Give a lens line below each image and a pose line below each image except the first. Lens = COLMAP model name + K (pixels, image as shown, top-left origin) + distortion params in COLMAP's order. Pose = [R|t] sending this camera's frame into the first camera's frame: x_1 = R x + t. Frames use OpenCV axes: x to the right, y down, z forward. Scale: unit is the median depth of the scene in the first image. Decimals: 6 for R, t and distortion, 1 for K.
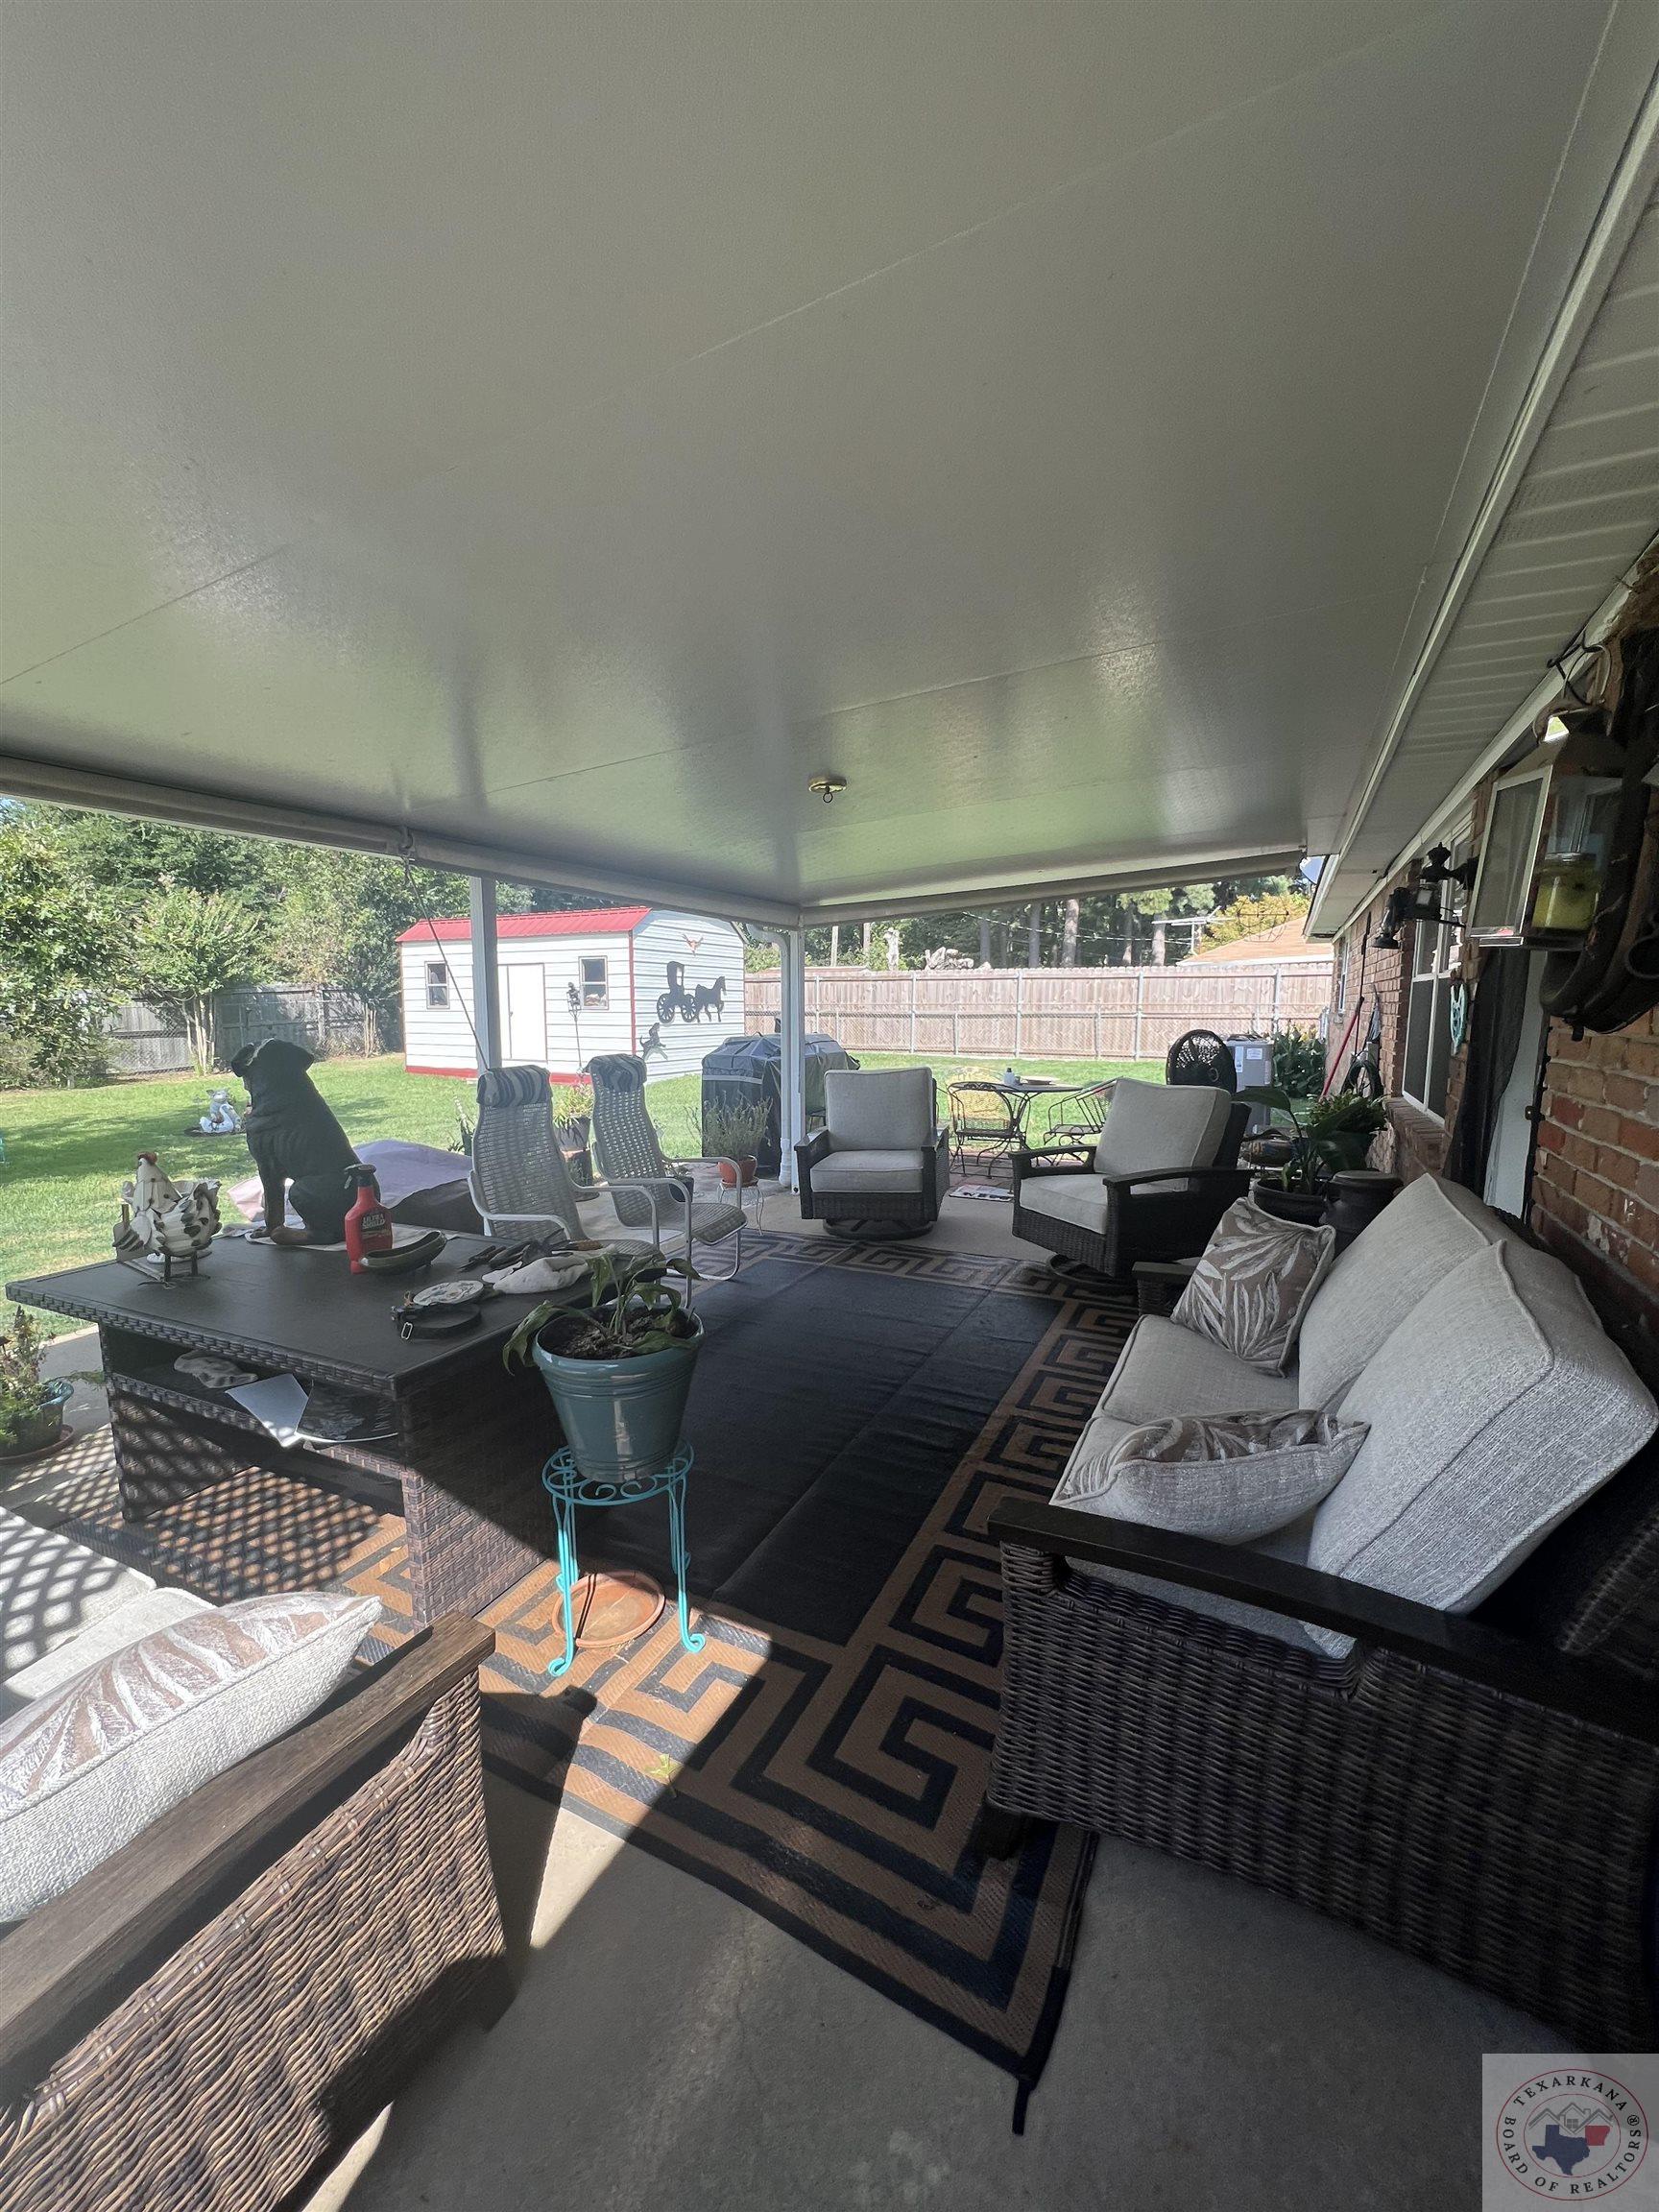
lens RADIAL K [[882.9, 0, 822.3], [0, 882.9, 1109.3], [0, 0, 1]] dist [-0.000754, -0.000216]
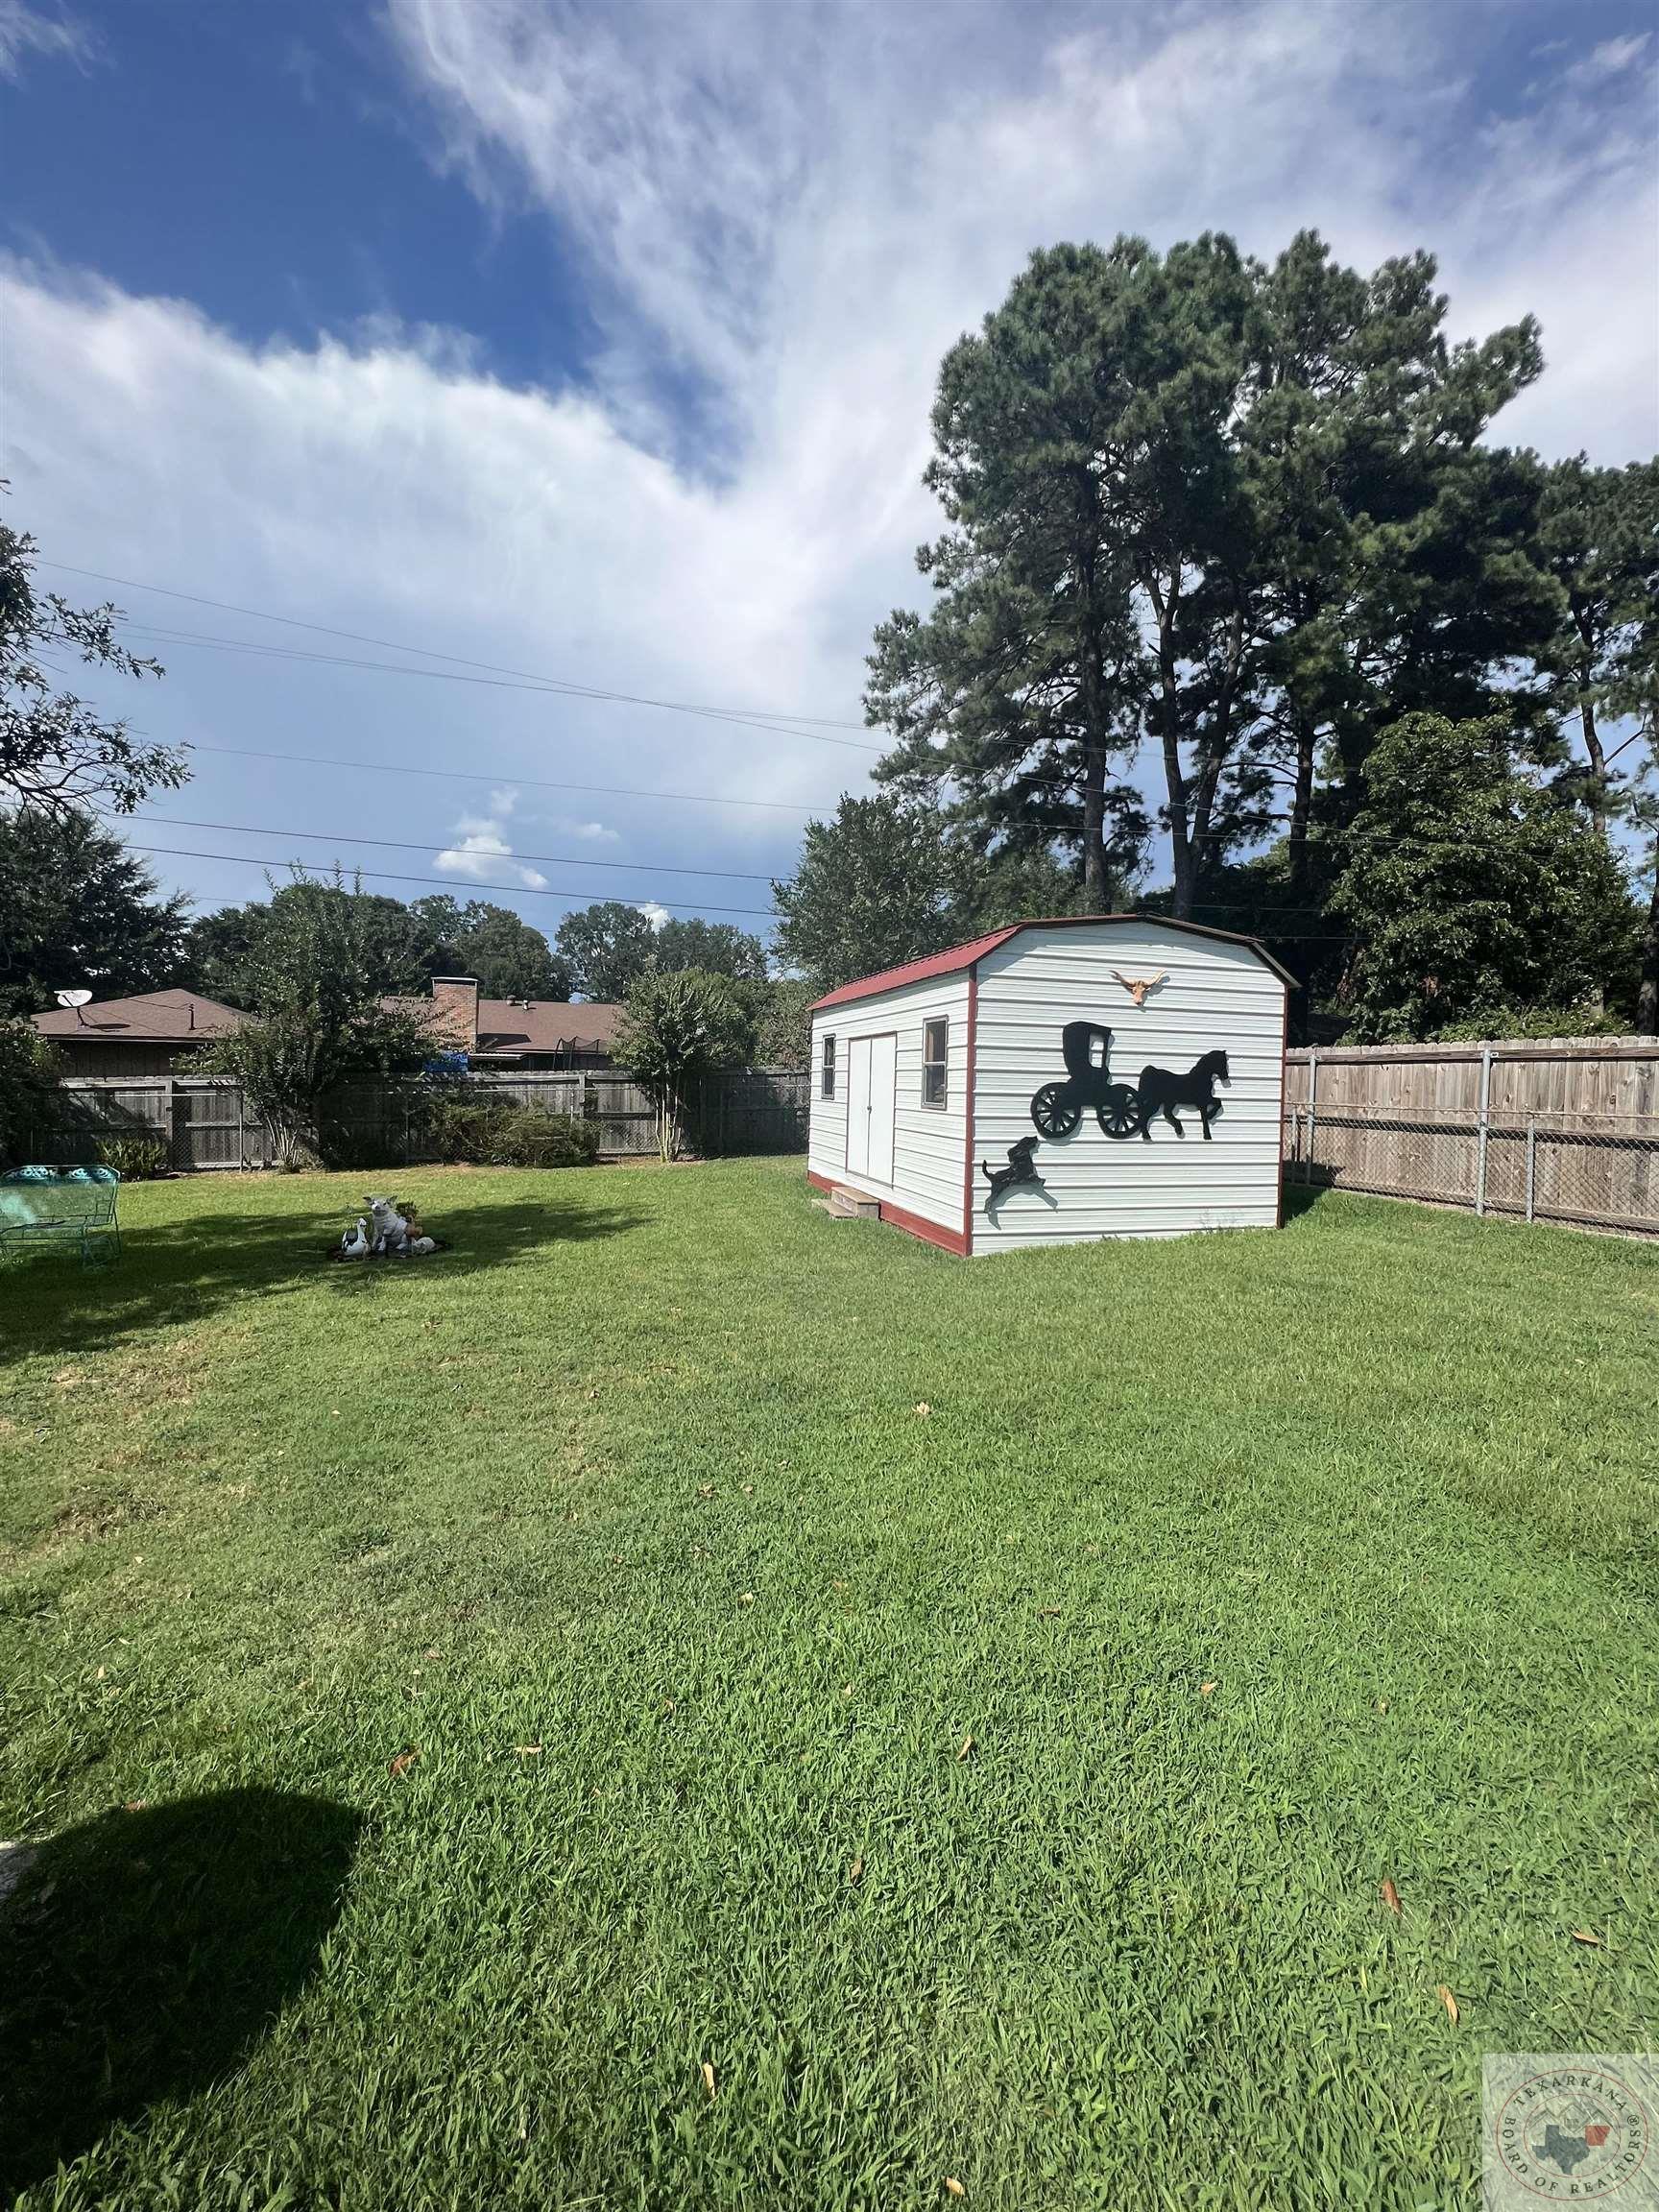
lens RADIAL K [[882.9, 0, 838.2], [0, 882.9, 1099.4], [0, 0, 1]] dist [-0.000754, -0.000216]
pose [[0.693302, 0.027684, -0.720115, 0.108489], [-0.105355, 0.992419, -0.063279, -0.071861], [0.712905, 0.119739, 0.690963, 0.525971]]
